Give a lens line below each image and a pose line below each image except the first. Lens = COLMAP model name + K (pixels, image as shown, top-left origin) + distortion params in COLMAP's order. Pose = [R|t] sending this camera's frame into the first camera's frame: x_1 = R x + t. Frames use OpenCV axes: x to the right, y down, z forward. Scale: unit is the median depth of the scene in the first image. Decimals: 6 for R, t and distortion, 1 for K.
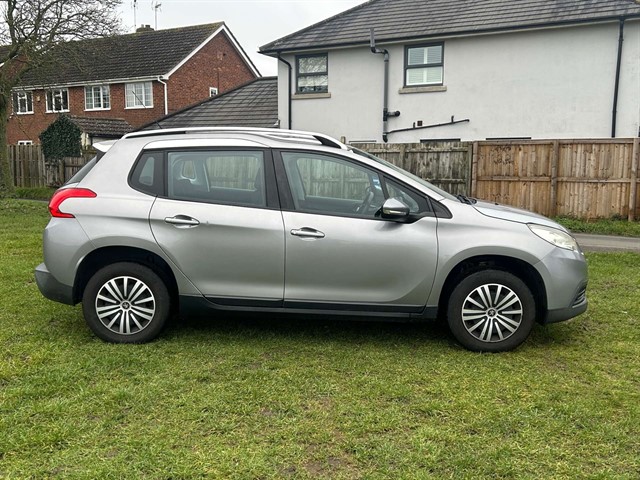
lens RADIAL K [[655.0, 0, 301.3], [0, 655.0, 243.7], [0, 0, 1]] dist [0.027889, 0.000000]
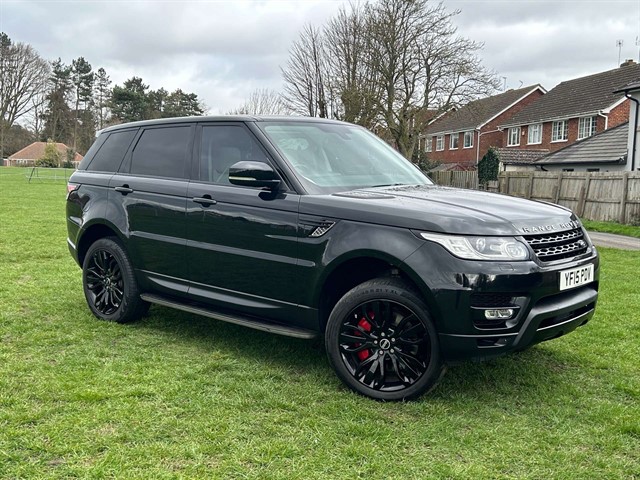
lens RADIAL K [[758.0, 0, 288.2], [0, 758.0, 248.8], [0, 0, 1]] dist [0.055476, 0.000000]
pose [[0.621988, 0.088580, -0.778001, 0.706088], [-0.129067, 0.991588, 0.009713, 0.048766], [0.772317, 0.094373, 0.628188, -0.297753]]
